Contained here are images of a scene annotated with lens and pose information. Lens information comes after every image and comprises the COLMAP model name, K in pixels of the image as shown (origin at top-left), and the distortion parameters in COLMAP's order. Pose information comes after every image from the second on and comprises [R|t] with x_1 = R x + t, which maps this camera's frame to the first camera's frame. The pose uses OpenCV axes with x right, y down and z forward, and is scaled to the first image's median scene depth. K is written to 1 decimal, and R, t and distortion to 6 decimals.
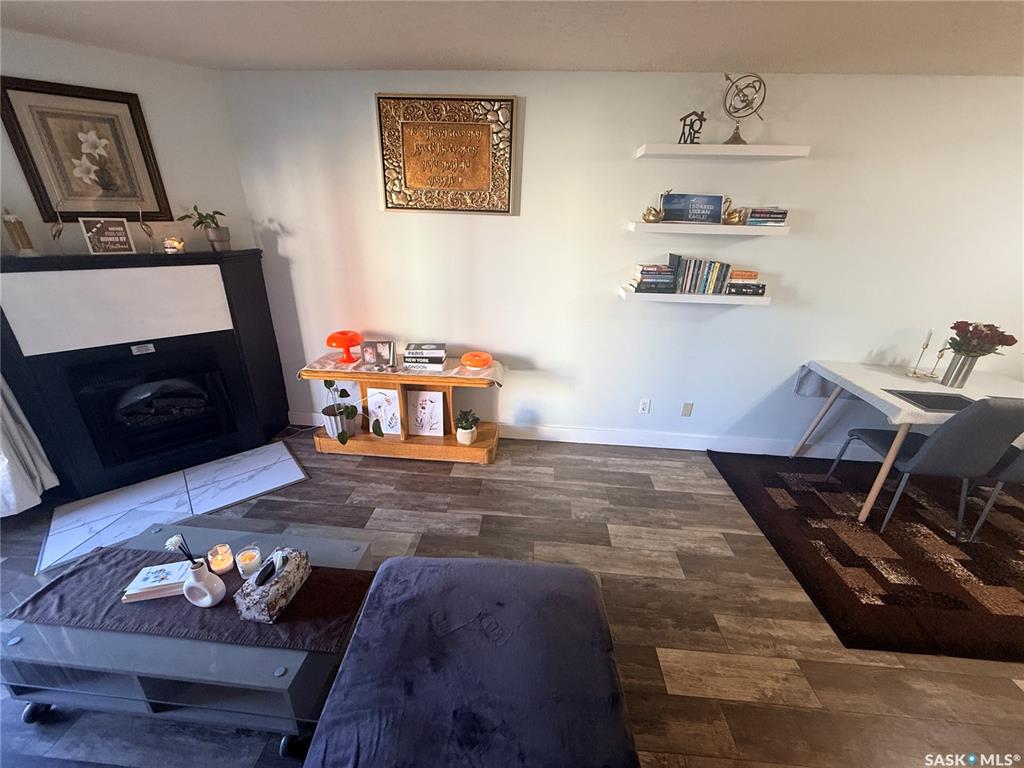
lens RADIAL K [[409.2, 0, 509.2], [0, 409.2, 384.9], [0, 0, 1]] dist [0.001658, -0.000427]
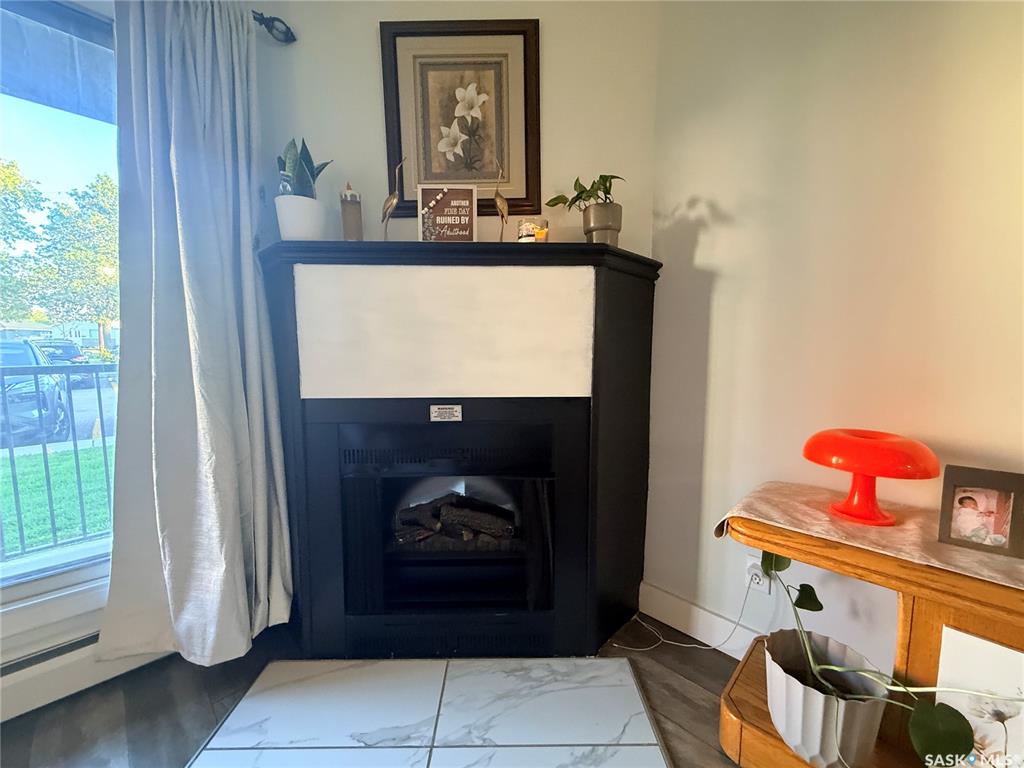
lens RADIAL K [[409.2, 0, 509.2], [0, 409.2, 384.9], [0, 0, 1]] dist [0.001658, -0.000427]
pose [[0.758247, 0.037706, -0.650876, -0.455968], [-0.231224, 0.948984, -0.214392, -0.024206], [0.609587, 0.313060, 0.728283, 0.615260]]
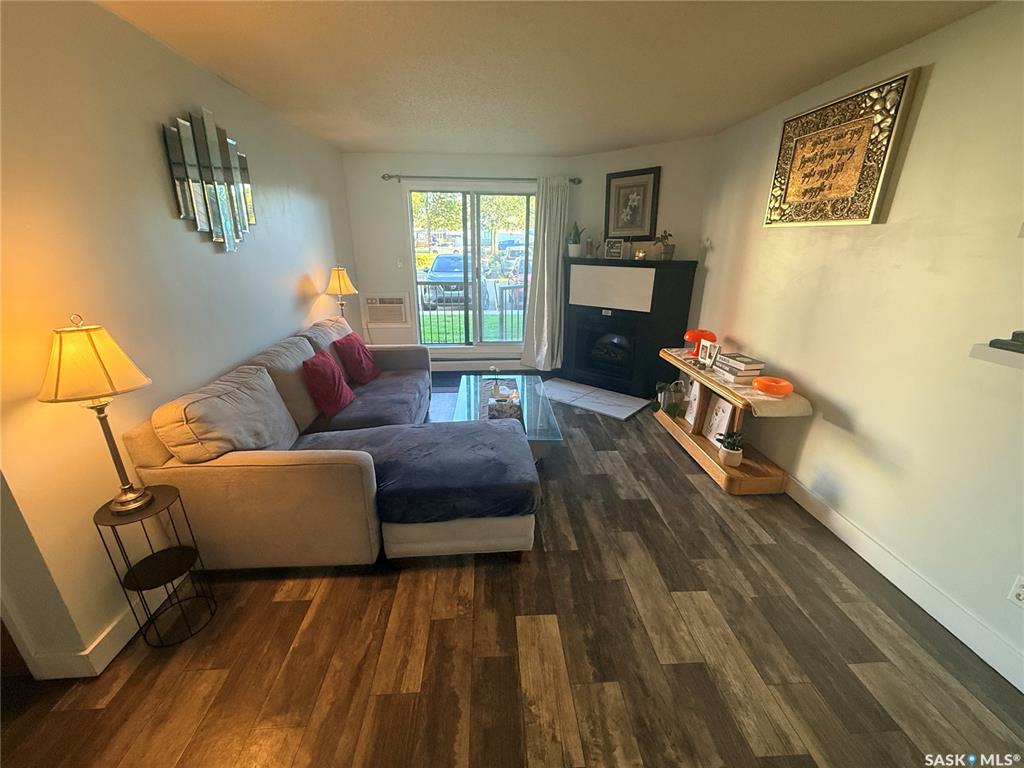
lens RADIAL K [[409.2, 0, 509.2], [0, 409.2, 384.9], [0, 0, 1]] dist [0.001658, -0.000427]
pose [[0.130773, 0.307007, -0.942680, 0.769891], [-0.372943, 0.896239, 0.240146, -0.071618], [0.918592, 0.320161, 0.231700, 0.294610]]
